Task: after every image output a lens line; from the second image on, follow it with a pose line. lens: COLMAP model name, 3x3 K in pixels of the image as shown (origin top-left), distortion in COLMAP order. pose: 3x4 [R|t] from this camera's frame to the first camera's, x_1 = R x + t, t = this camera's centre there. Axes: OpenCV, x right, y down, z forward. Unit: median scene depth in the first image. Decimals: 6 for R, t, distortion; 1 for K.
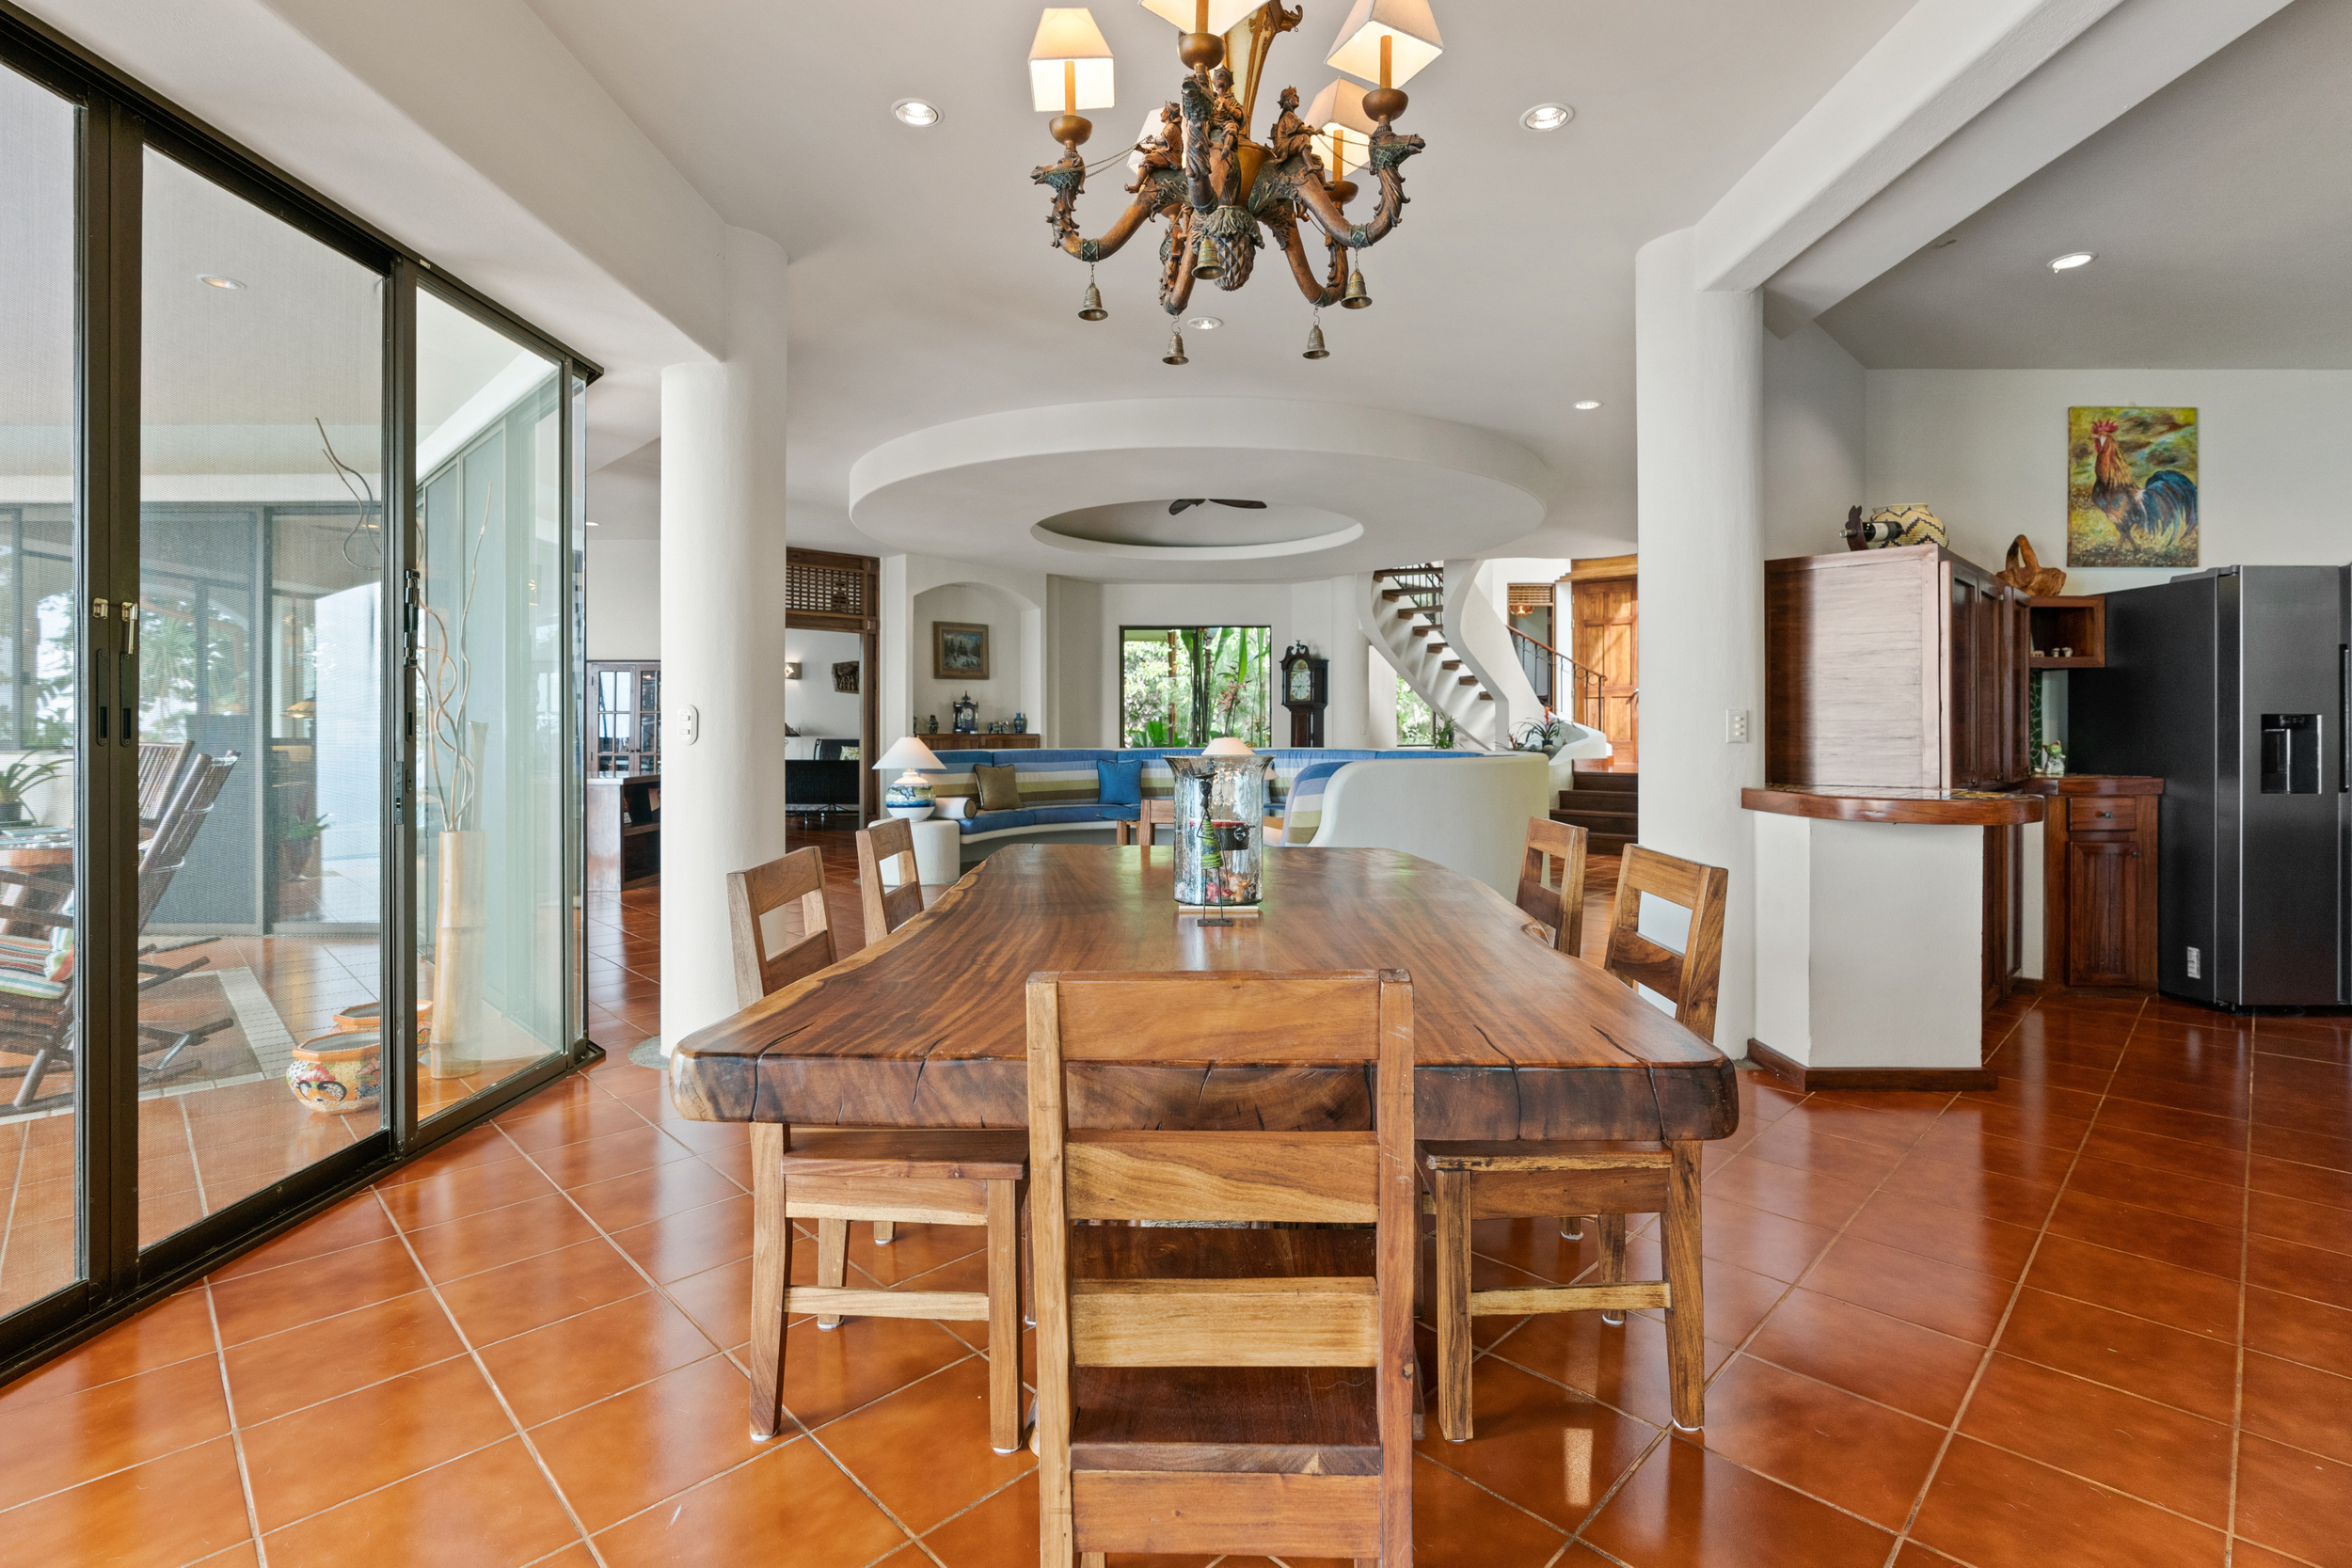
lens RADIAL K [[1089.6, 0, 1180.0], [0, 1089.6, 728.1], [0, 0, 1]] dist [0.001988, 0.000255]
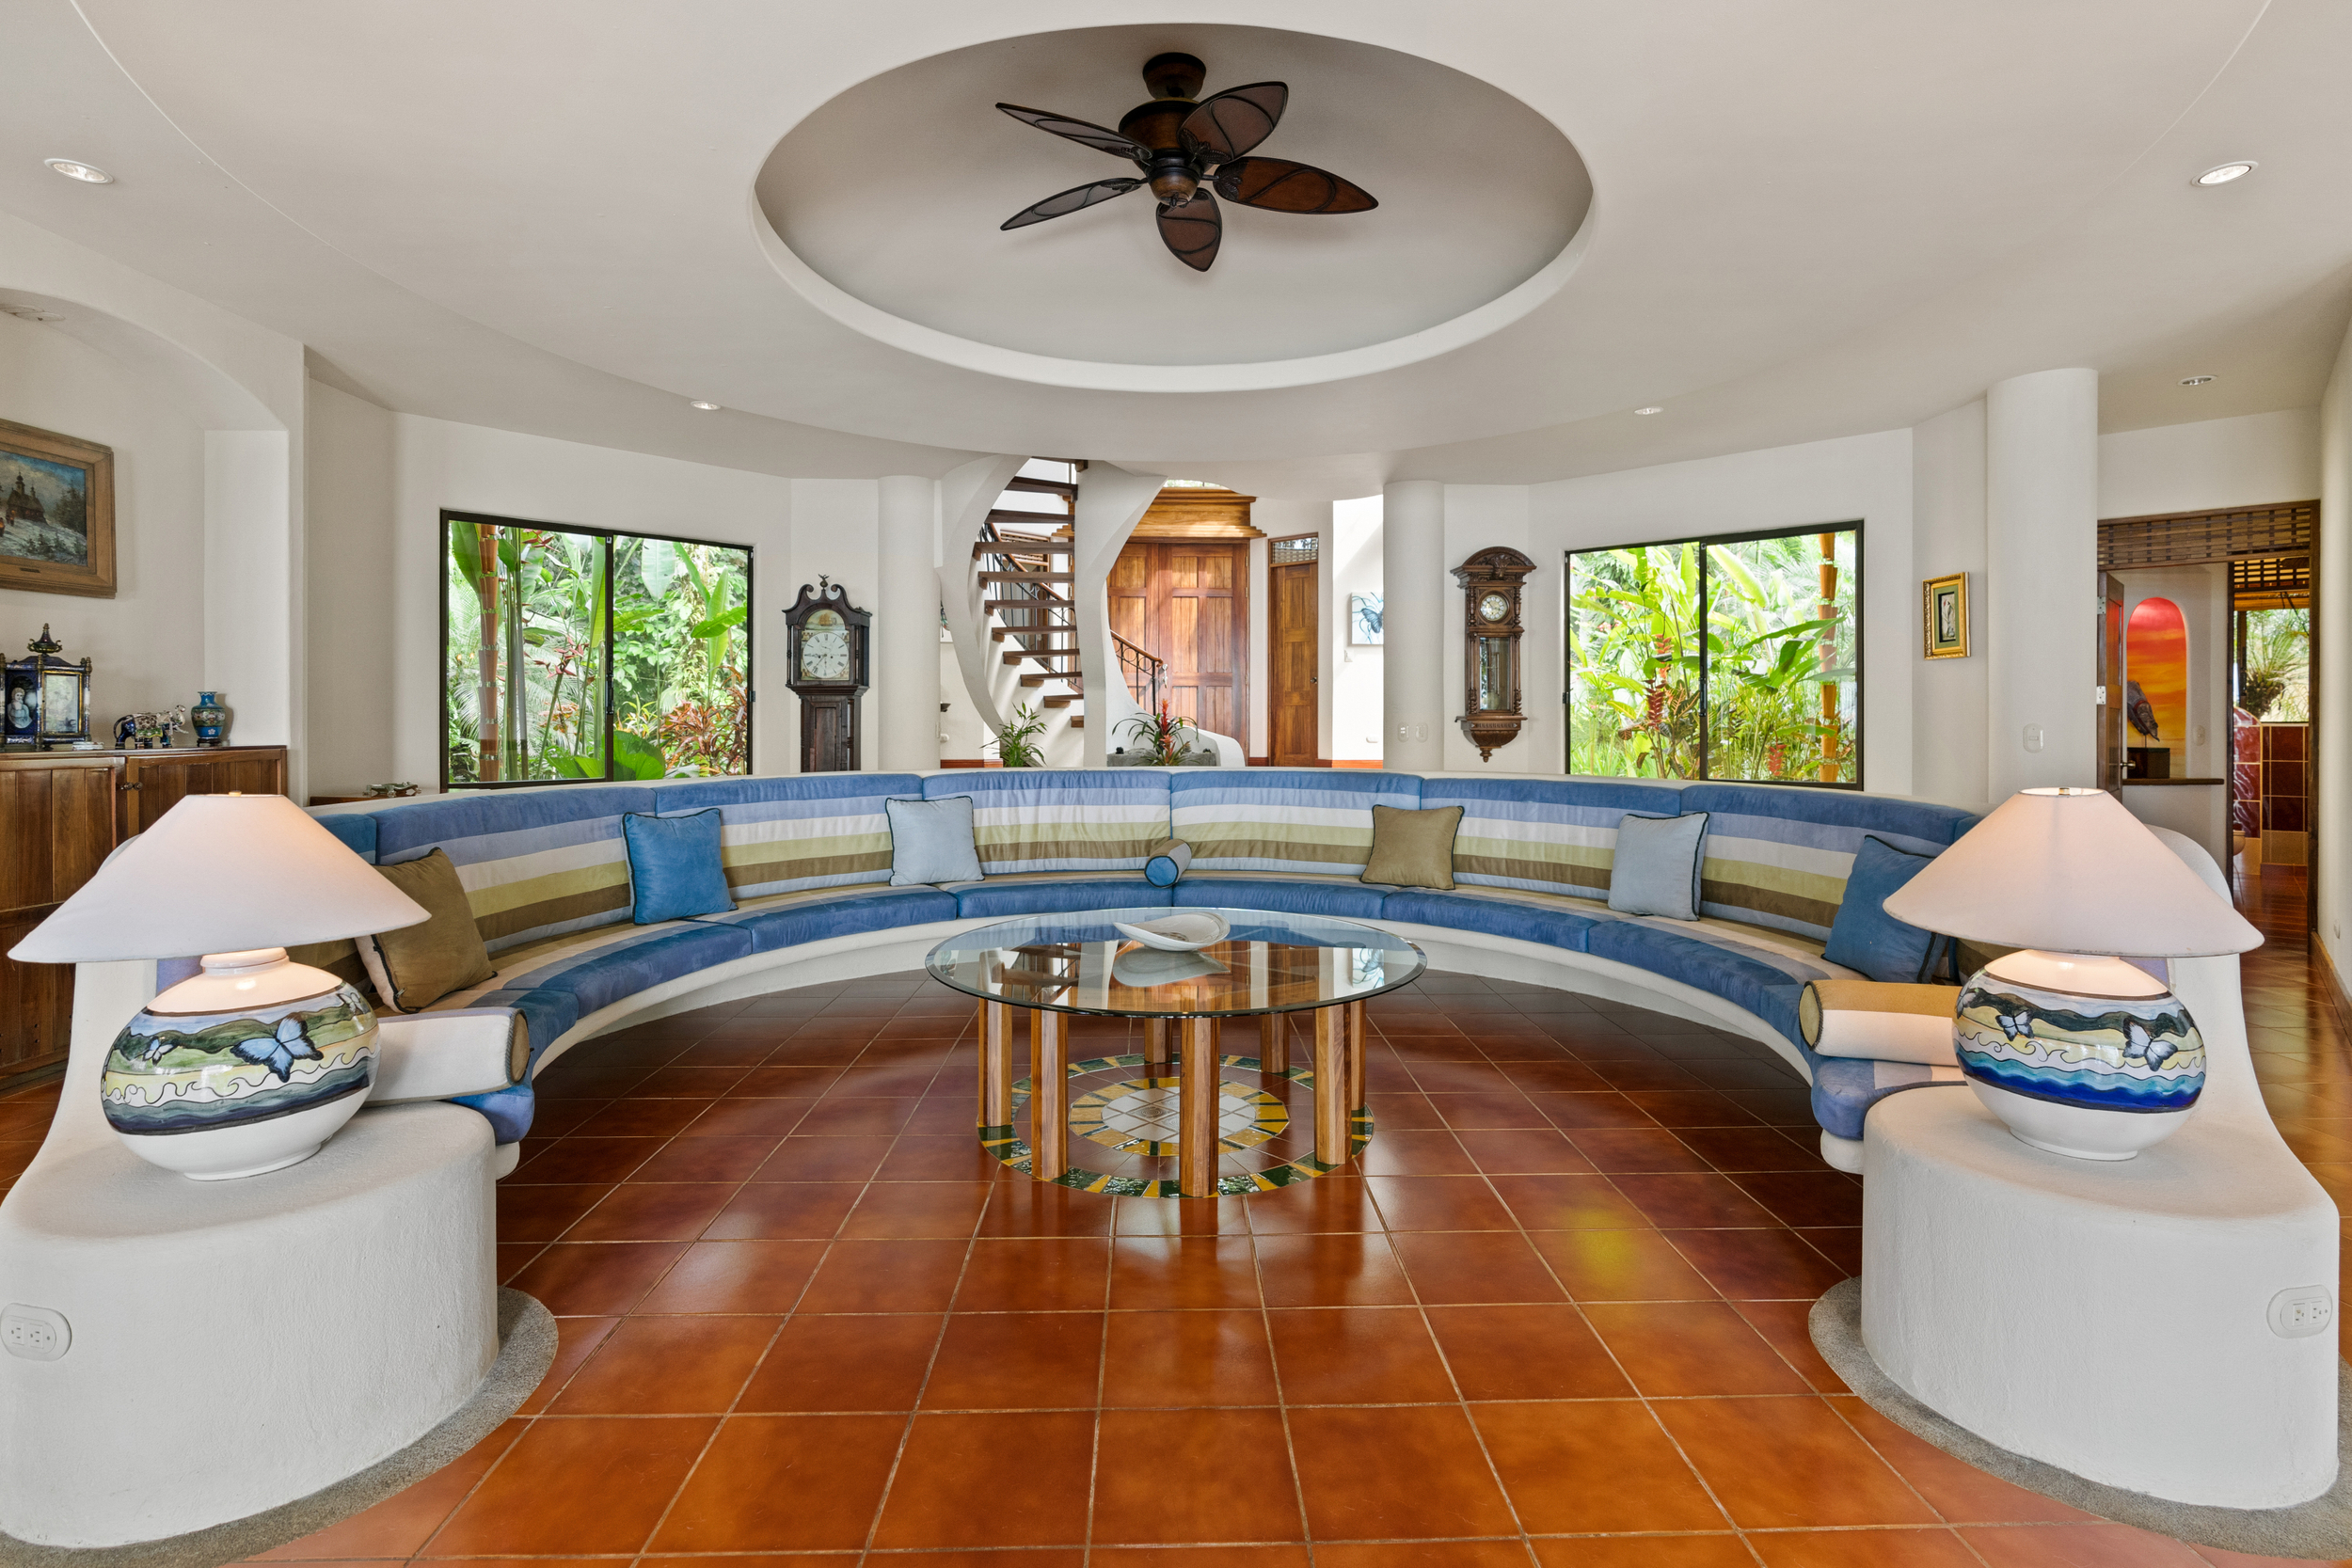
lens RADIAL K [[1089.6, 0, 1180.0], [0, 1089.6, 728.1], [0, 0, 1]] dist [0.001988, 0.000255]
pose [[0.685656, -0.005104, 0.727908, -0.192891], [-0.002999, 0.999947, 0.009837, -0.005900], [-0.727920, -0.008928, 0.685604, 0.481141]]
